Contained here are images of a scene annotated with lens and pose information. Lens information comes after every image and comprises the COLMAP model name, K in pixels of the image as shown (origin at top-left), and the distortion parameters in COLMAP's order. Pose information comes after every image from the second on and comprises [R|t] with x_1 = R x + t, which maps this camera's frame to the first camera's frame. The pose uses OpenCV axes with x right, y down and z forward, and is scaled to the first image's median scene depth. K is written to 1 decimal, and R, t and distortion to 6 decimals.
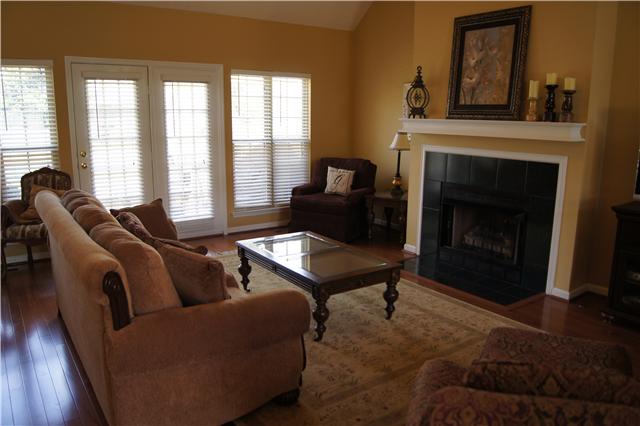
lens RADIAL K [[491.9, 0, 320.0], [0, 491.9, 213.0], [0, 0, 1]] dist [-0.070985, -0.001766]
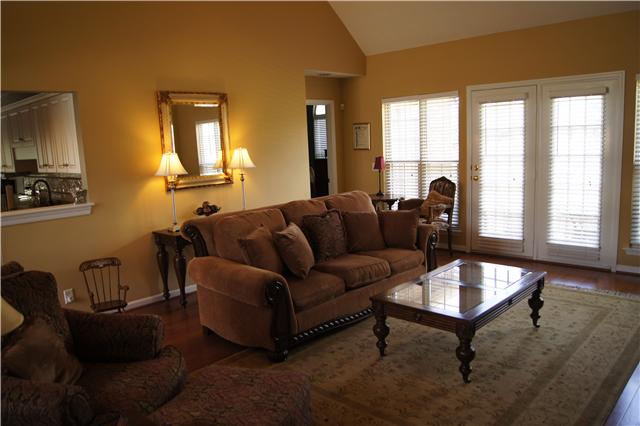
lens RADIAL K [[491.9, 0, 320.0], [0, 491.9, 213.0], [0, 0, 1]] dist [-0.070985, -0.001766]
pose [[0.202348, 0.125105, -0.971290, 0.567940], [-0.146989, 0.984451, 0.096178, -0.069624], [0.968220, 0.123307, 0.217591, 0.373940]]
